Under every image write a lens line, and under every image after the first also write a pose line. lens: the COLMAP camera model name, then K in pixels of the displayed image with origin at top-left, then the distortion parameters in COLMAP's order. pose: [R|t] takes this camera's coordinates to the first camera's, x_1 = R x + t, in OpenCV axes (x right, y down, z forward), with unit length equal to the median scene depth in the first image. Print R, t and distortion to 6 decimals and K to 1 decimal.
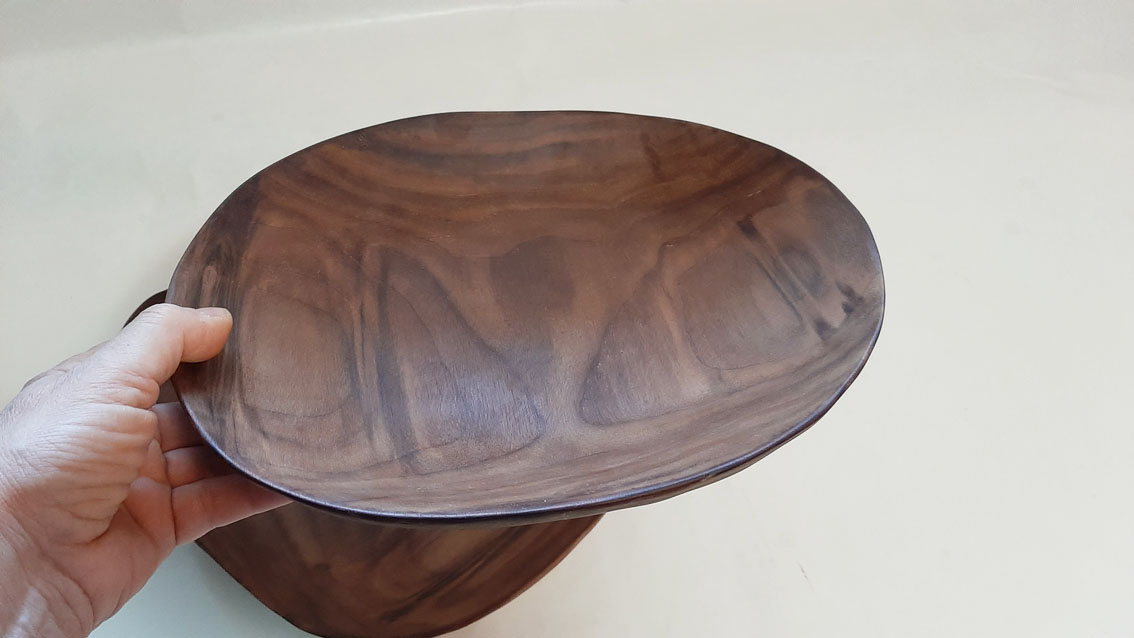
lens RADIAL K [[884.9, 0, 567.0], [0, 884.9, 319.0], [0, 0, 1]] dist [0.121323, -0.316649]
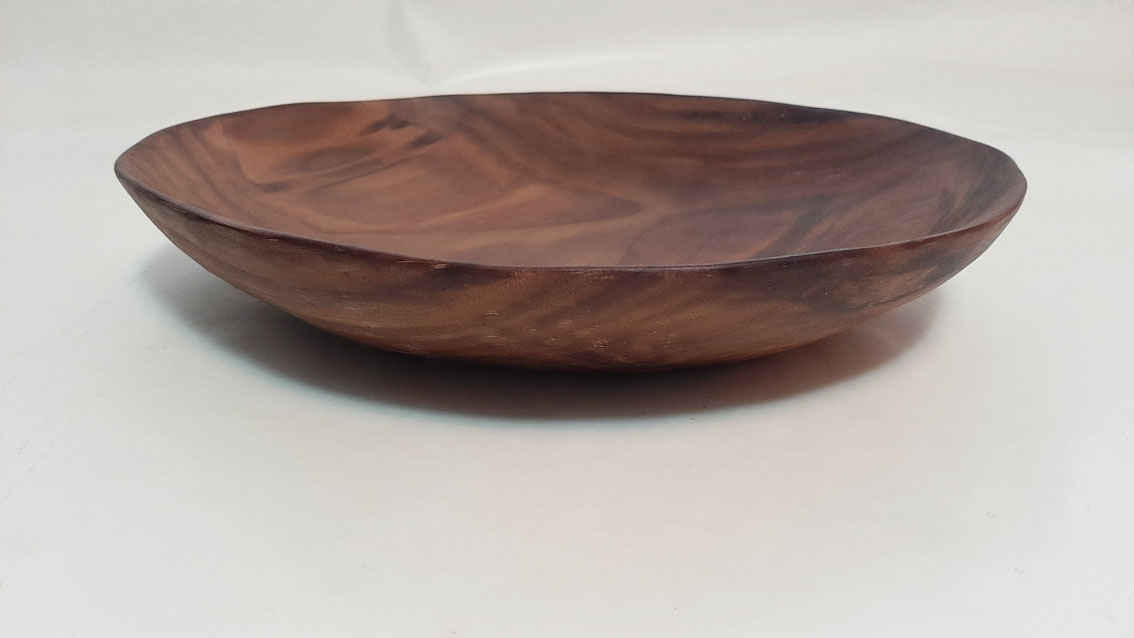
lens RADIAL K [[884.9, 0, 567.0], [0, 884.9, 319.0], [0, 0, 1]] dist [0.121323, -0.316649]
pose [[-0.603711, -0.352478, 0.715047, -0.626300], [0.507618, 0.521644, 0.685720, -0.497550], [-0.614701, 0.776947, -0.135998, 1.127991]]
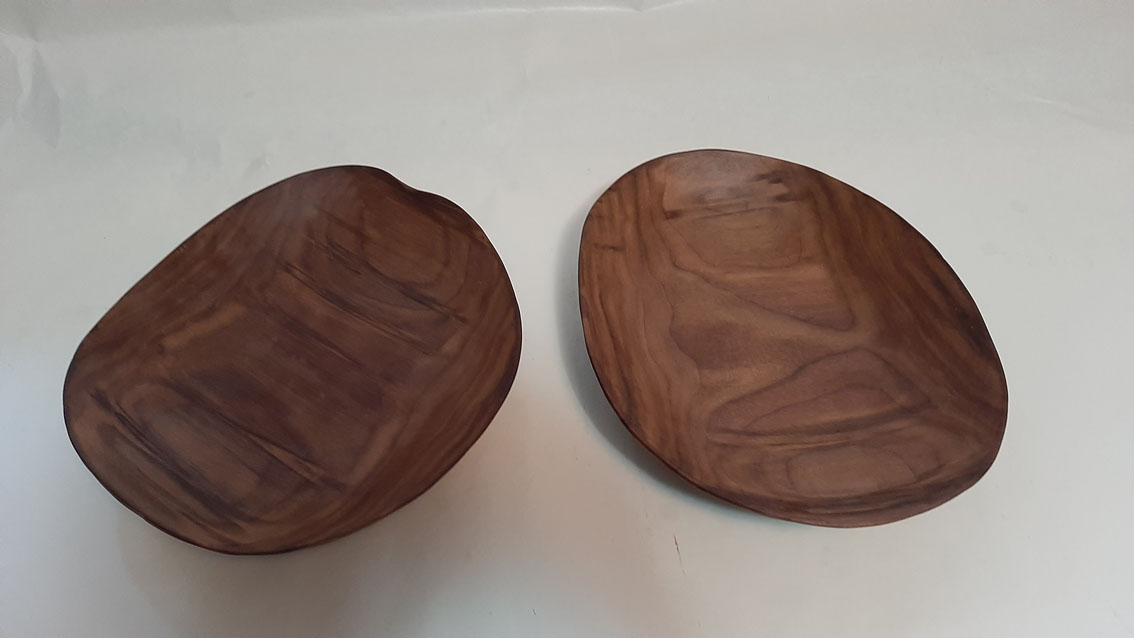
lens RADIAL K [[884.9, 0, 567.0], [0, 884.9, 319.0], [0, 0, 1]] dist [0.121323, -0.316649]
pose [[0.091031, -0.822997, 0.560705, -0.837179], [0.661249, 0.470956, 0.583910, -1.073061], [-0.744623, 0.317611, 0.587077, 0.355133]]
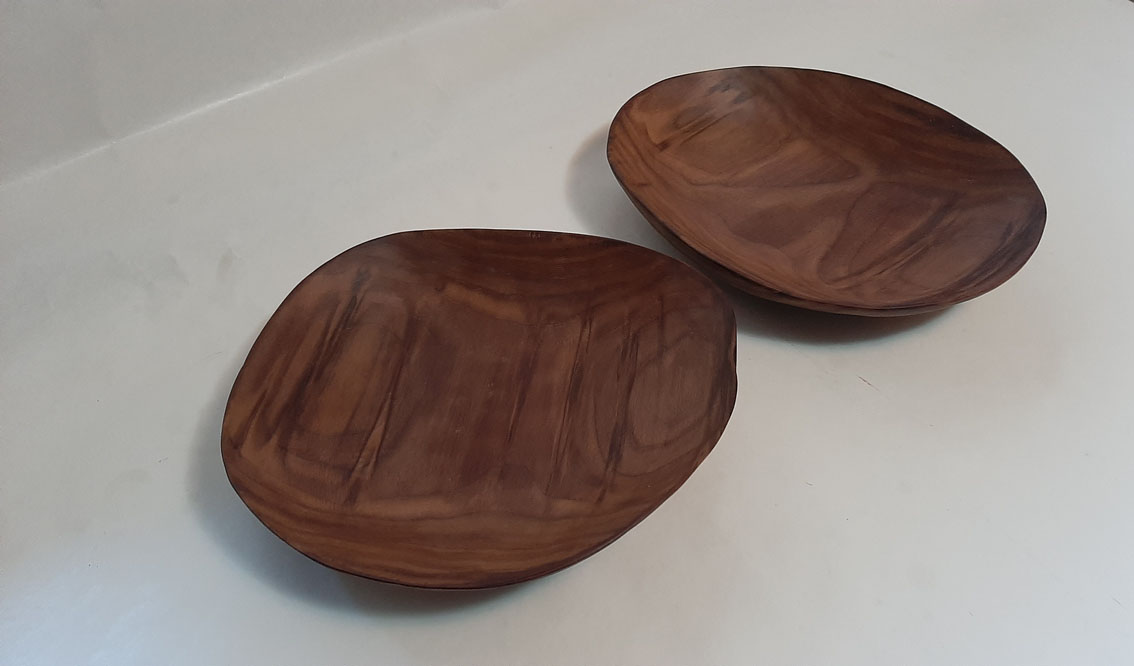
lens RADIAL K [[899.4, 0, 616.9], [0, 899.4, 331.6], [0, 0, 1]] dist [0.000573, -0.004591]
pose [[0.929701, -0.312280, 0.195290, -0.186354], [0.285958, 0.946168, 0.151640, -0.722977], [-0.232131, -0.085135, 0.968952, 0.197293]]
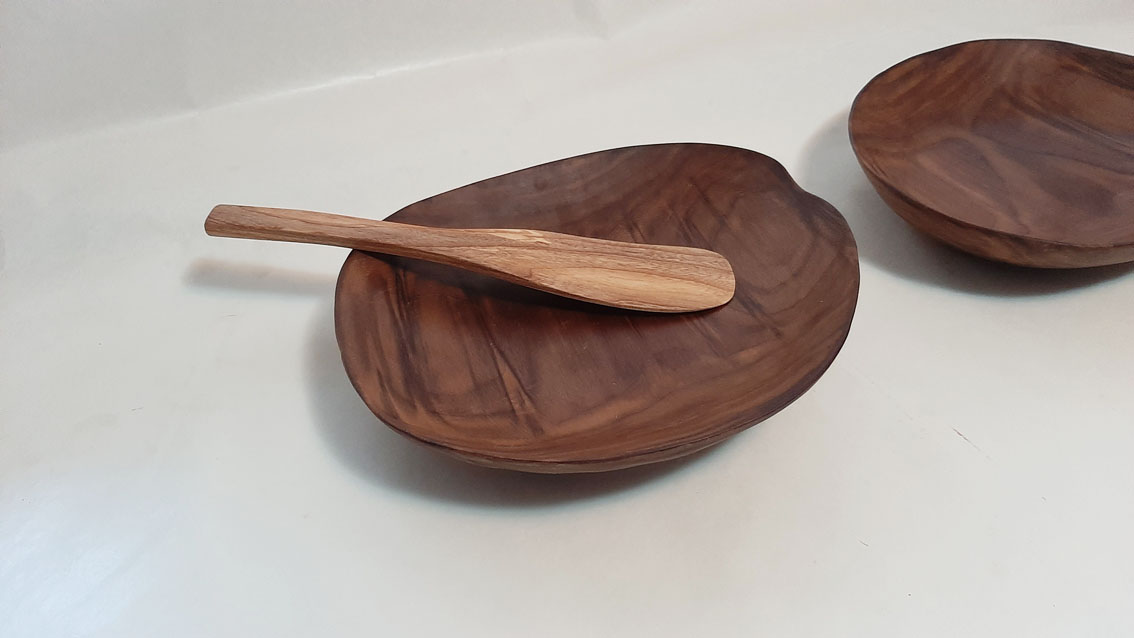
lens RADIAL K [[884.9, 0, 567.0], [0, 884.9, 319.0], [0, 0, 1]] dist [0.121323, -0.316649]
pose [[0.675912, -0.546298, 0.494673, -0.766366], [0.567504, 0.814045, 0.123575, -0.645910], [-0.470195, 0.197203, 0.860249, 0.488826]]
